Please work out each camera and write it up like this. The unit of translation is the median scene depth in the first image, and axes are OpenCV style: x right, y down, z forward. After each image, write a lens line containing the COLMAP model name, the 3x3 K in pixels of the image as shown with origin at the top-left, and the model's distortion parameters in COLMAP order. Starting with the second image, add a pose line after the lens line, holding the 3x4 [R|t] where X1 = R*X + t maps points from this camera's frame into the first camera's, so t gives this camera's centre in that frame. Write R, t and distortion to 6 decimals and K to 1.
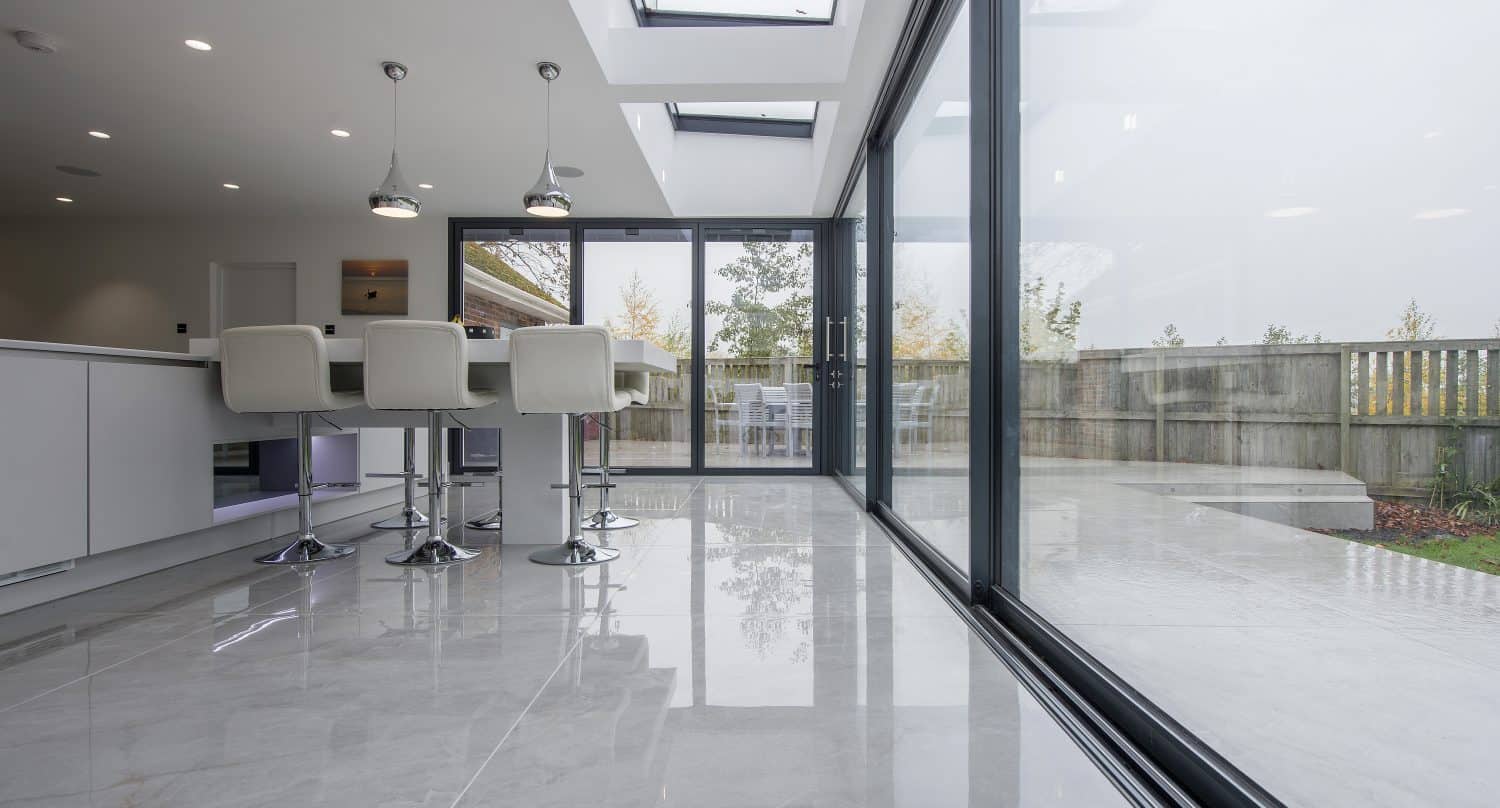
lens RADIAL K [[780.3, 0, 750.0], [0, 780.3, 404.0], [0, 0, 1]] dist [-0.002813, -0.000343]
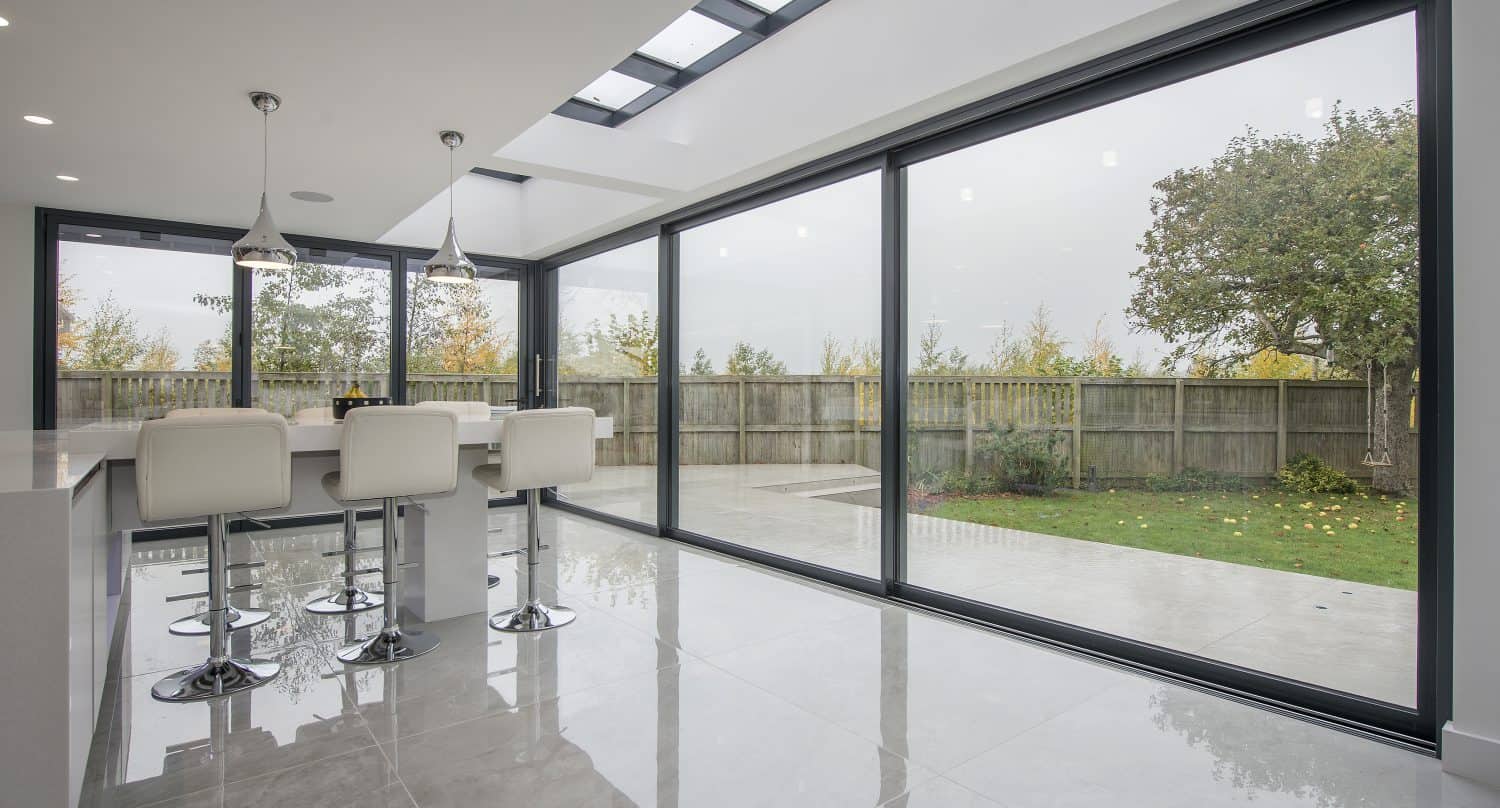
lens RADIAL K [[770.2, 0, 778.1], [0, 770.2, 394.7], [0, 0, 1]] dist [0.002320, -0.000209]
pose [[0.768490, -0.008621, 0.639804, -0.203835], [0.011048, 0.999939, 0.000203, -0.034238], [-0.639767, 0.006913, 0.768538, -0.007812]]
